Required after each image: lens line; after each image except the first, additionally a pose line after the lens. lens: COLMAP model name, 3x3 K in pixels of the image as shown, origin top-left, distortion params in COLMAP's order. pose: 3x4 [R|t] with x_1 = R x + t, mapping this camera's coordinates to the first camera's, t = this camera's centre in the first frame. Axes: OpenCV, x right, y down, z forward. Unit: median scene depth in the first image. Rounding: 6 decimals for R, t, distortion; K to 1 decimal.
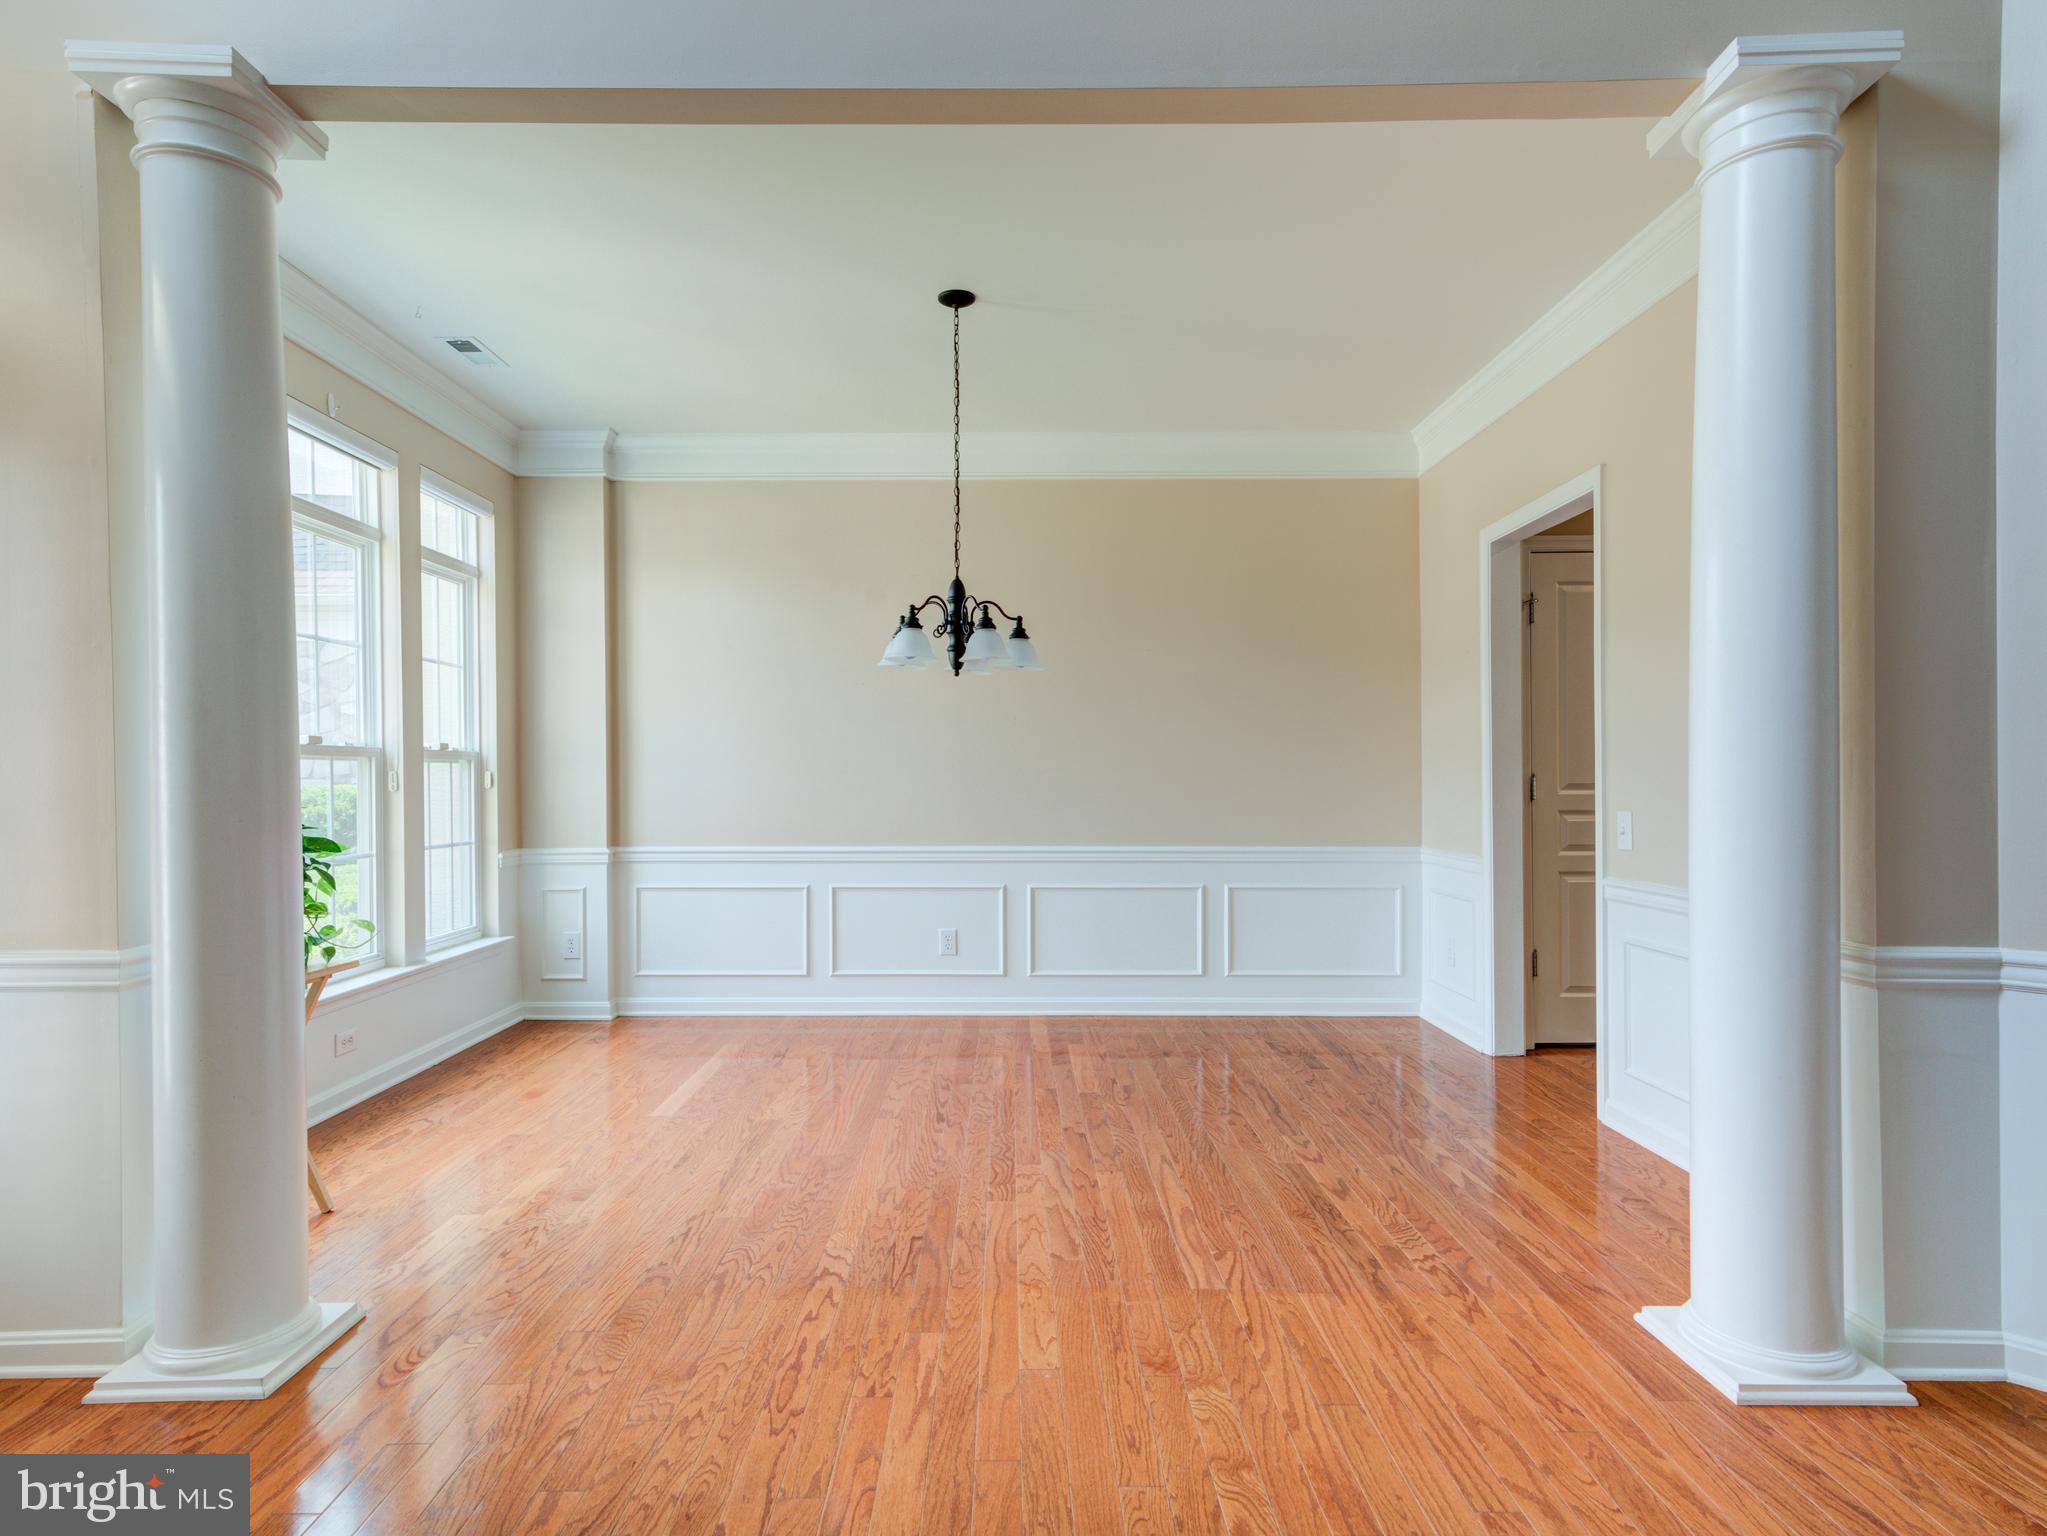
lens RADIAL K [[1155.6, 0, 1009.3], [0, 1155.6, 783.2], [0, 0, 1]] dist [0.005582, 0.006403]
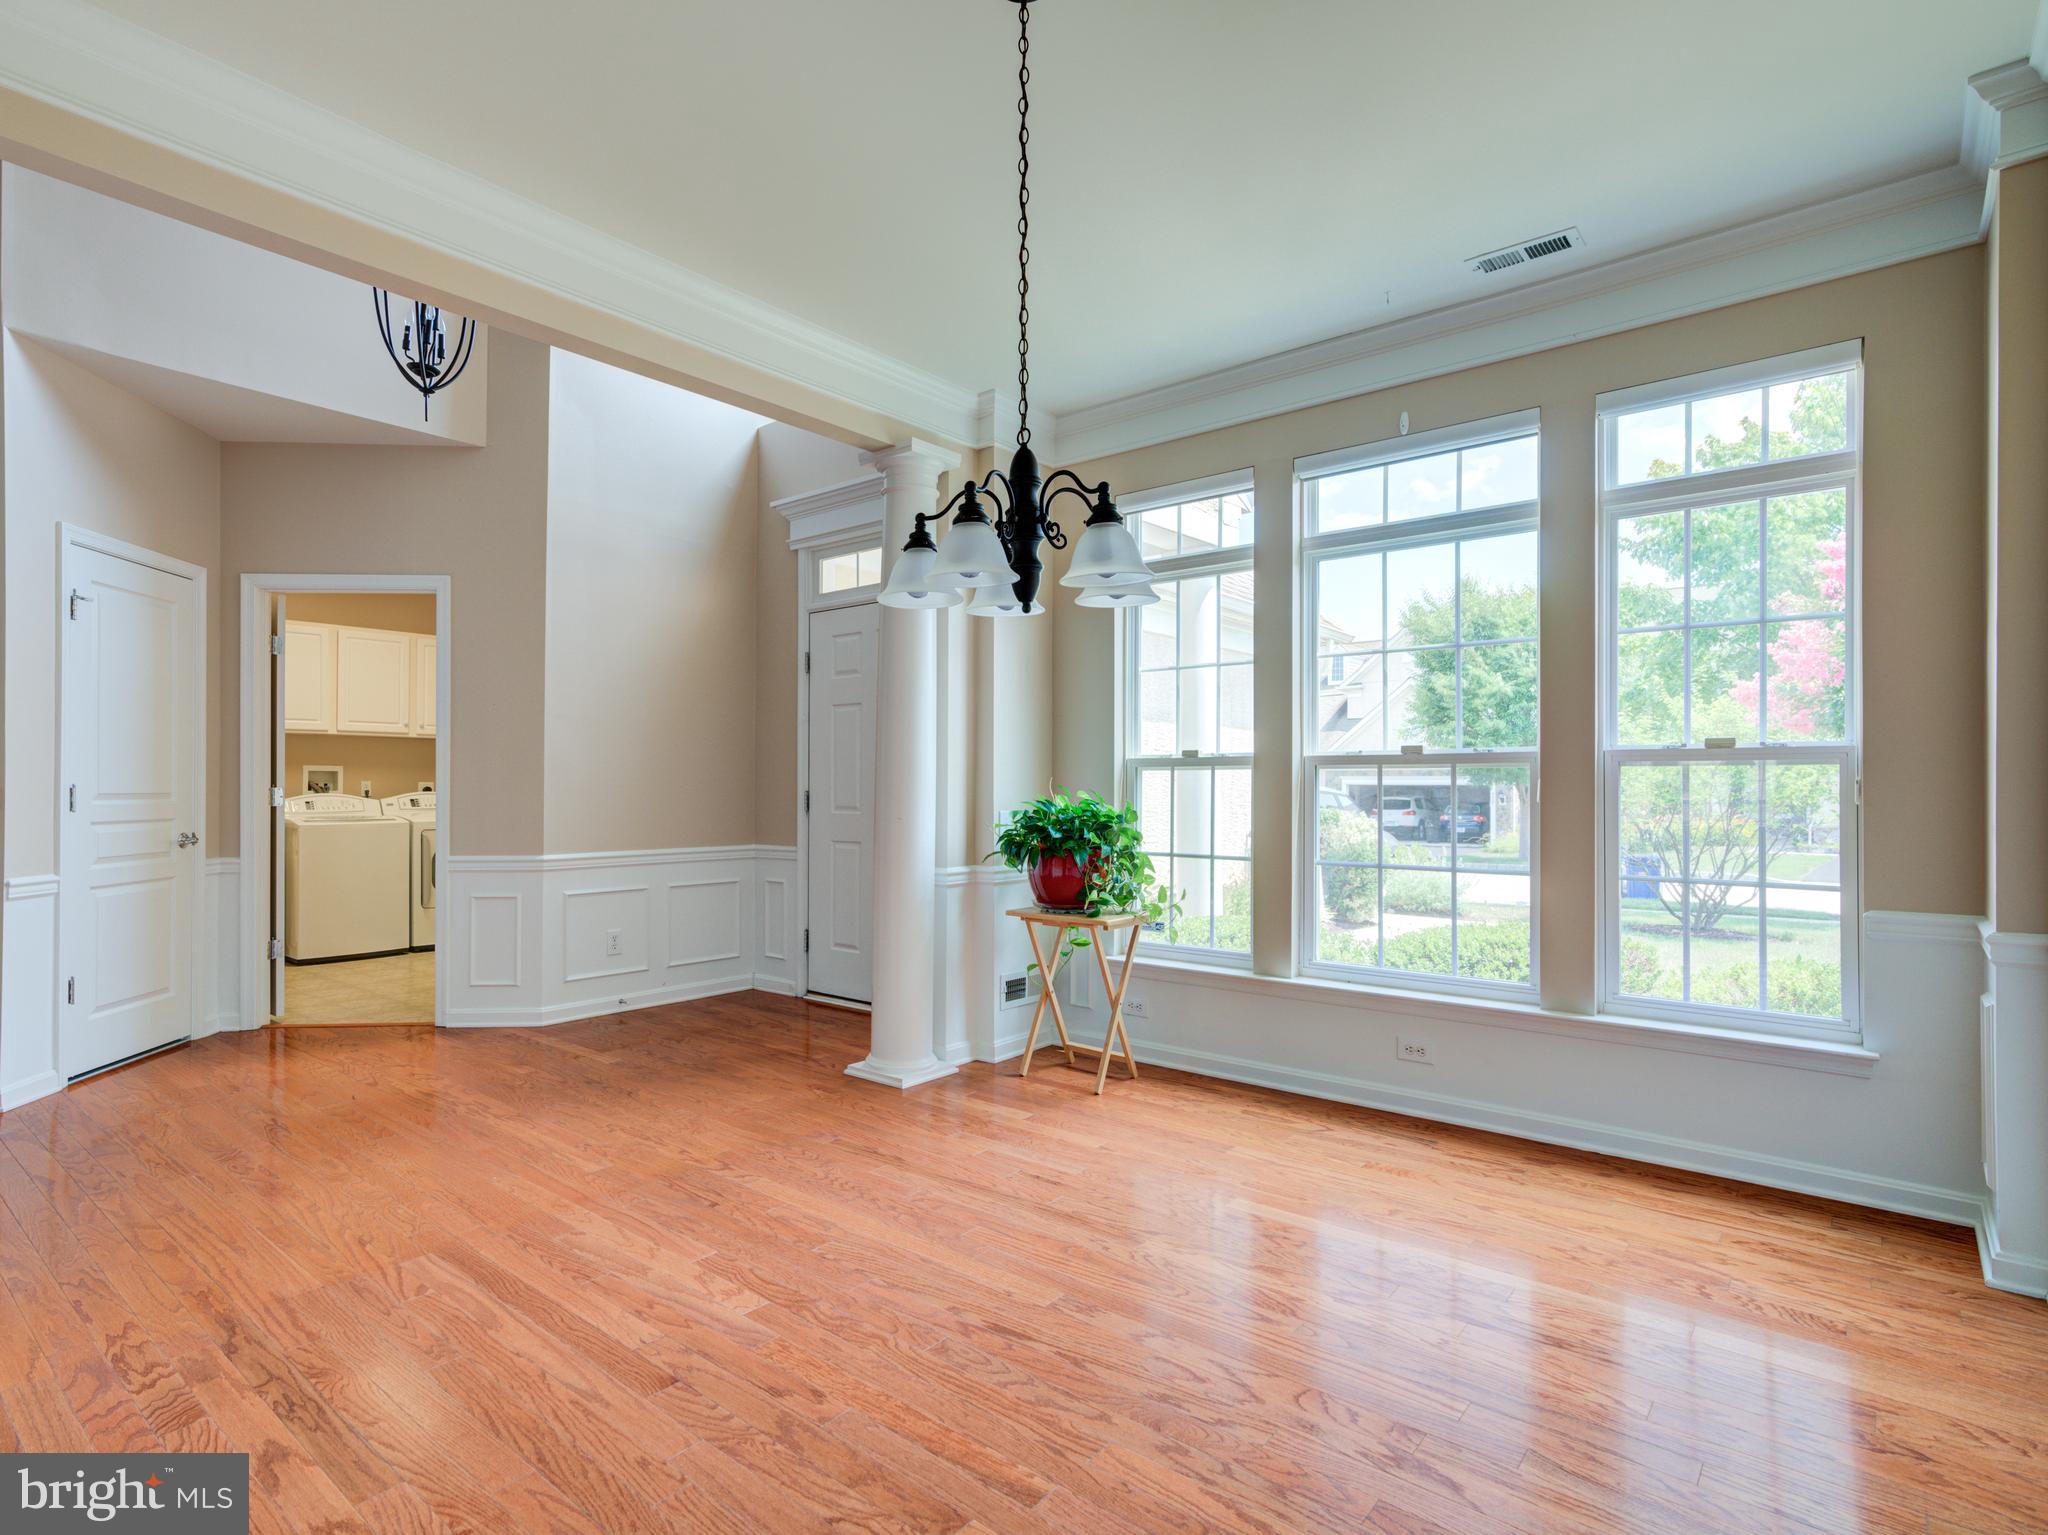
lens RADIAL K [[1063.8, 0, 964.7], [0, 1063.8, 777.3], [0, 0, 1]] dist [-0.007415, 0.009865]
pose [[-0.655825, -0.003818, -0.754904, 0.389080], [-0.002209, 0.999993, -0.003139, -0.009304], [0.754910, -0.000391, -0.655828, 1.352367]]
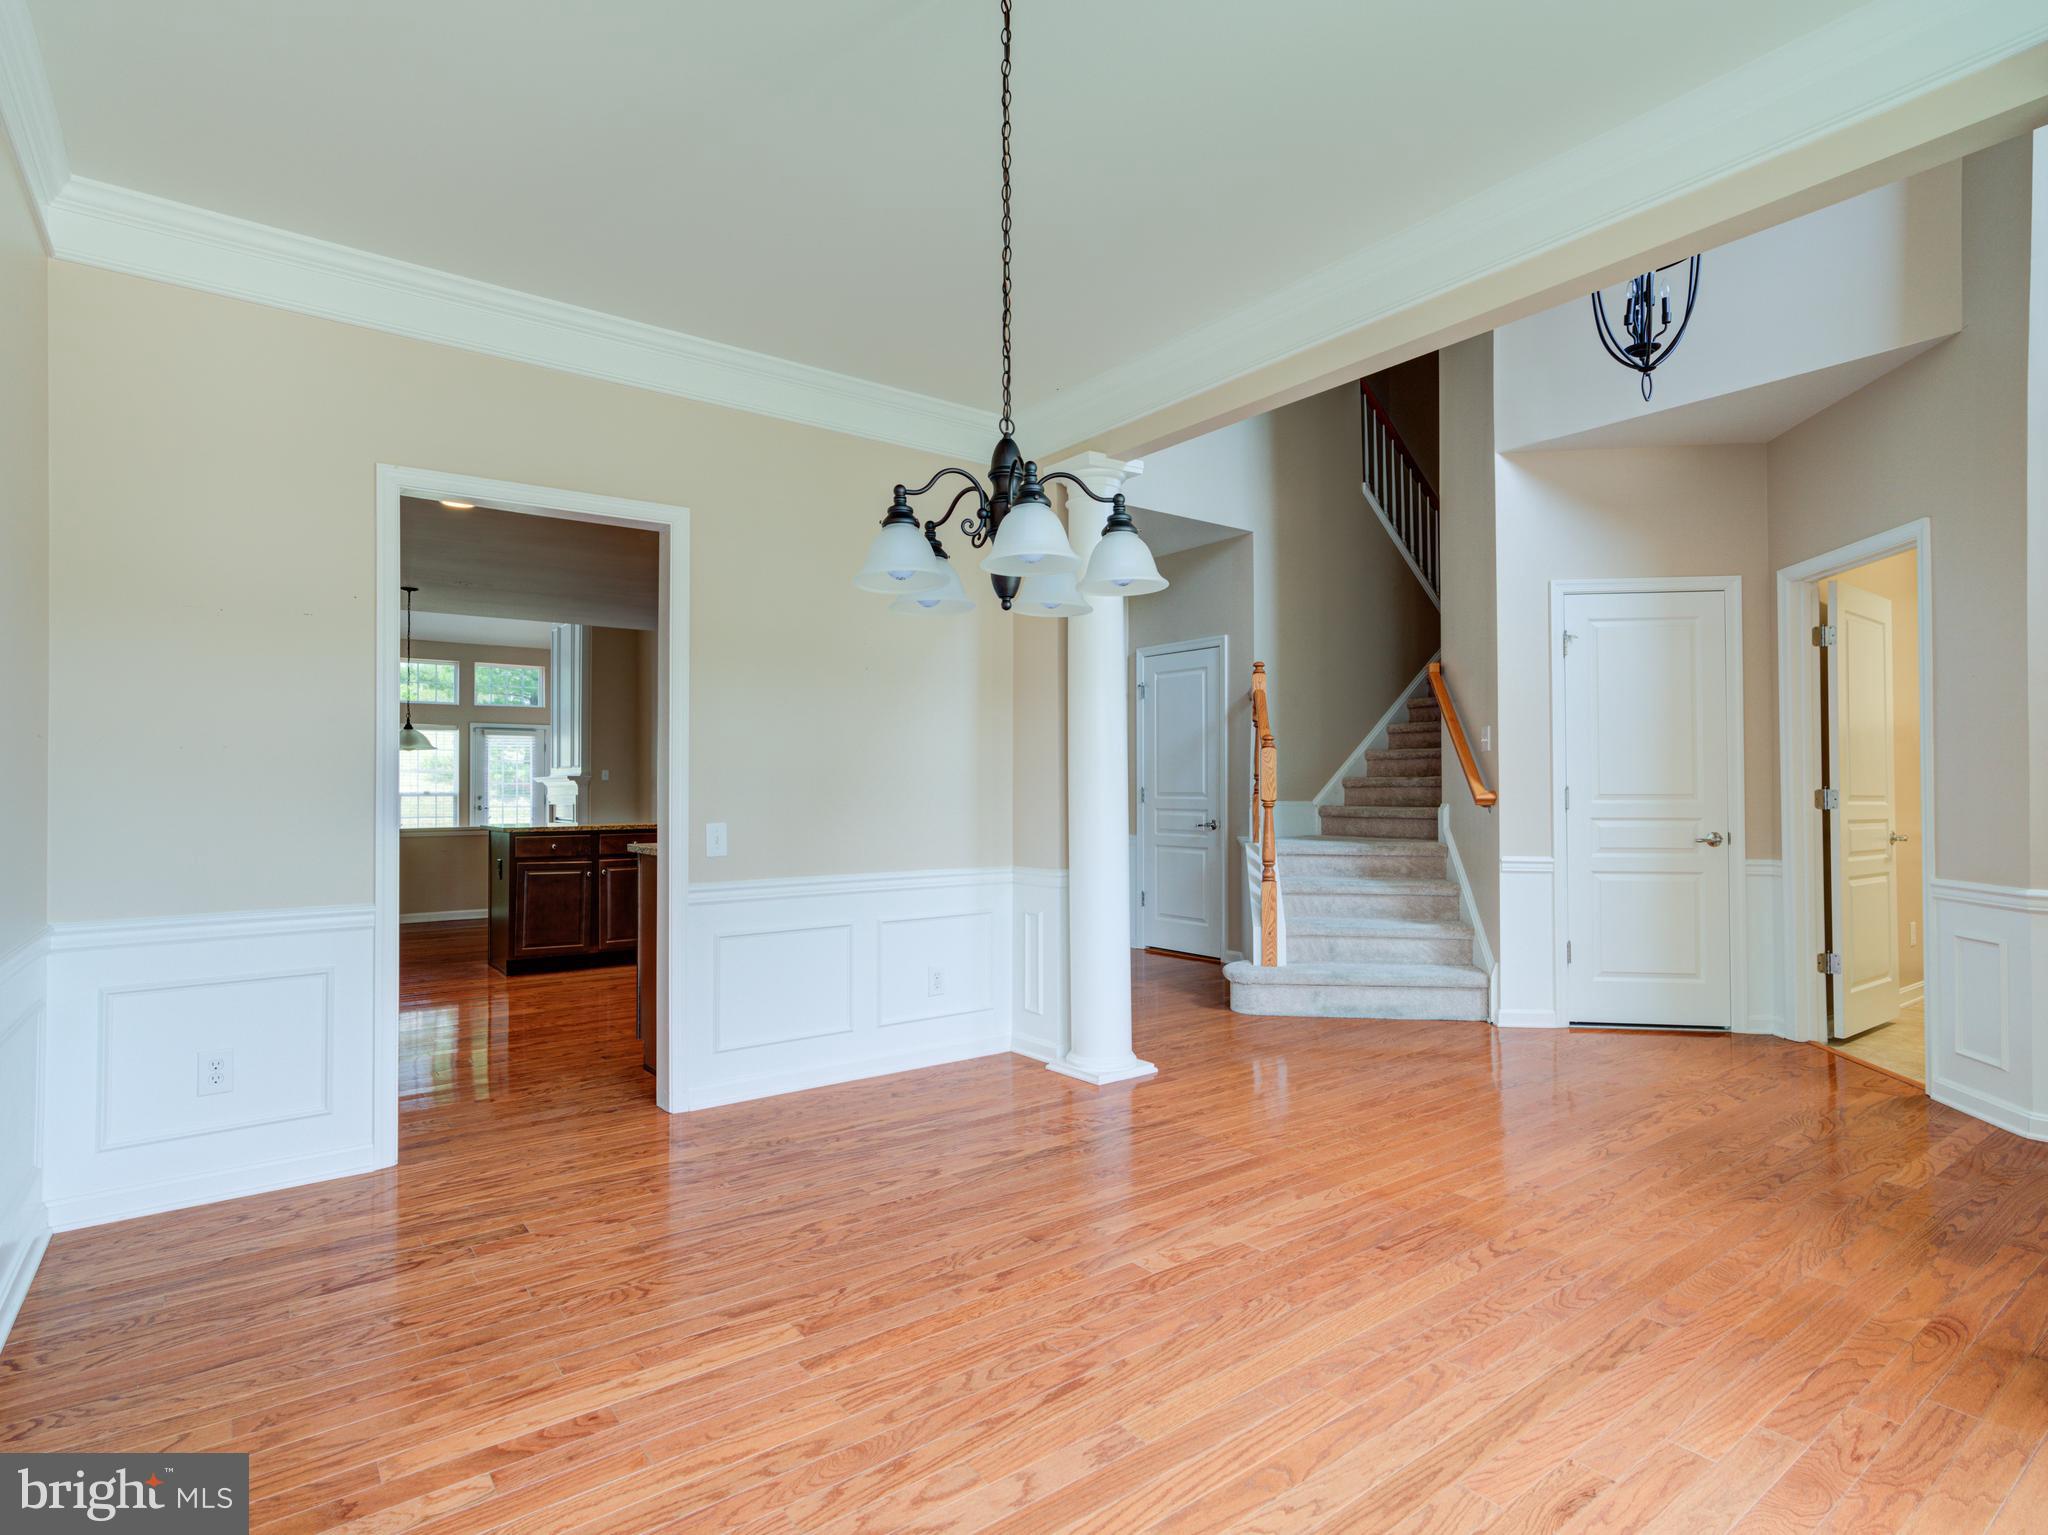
lens RADIAL K [[1063.8, 0, 1012.1], [0, 1063.8, 767.1], [0, 0, 1]] dist [-0.007415, 0.009865]
pose [[-0.595807, 0.020810, 0.802858, -0.469320], [0.008662, 0.999773, -0.019486, -0.008361], [-0.803081, -0.004655, -0.595851, 1.328007]]
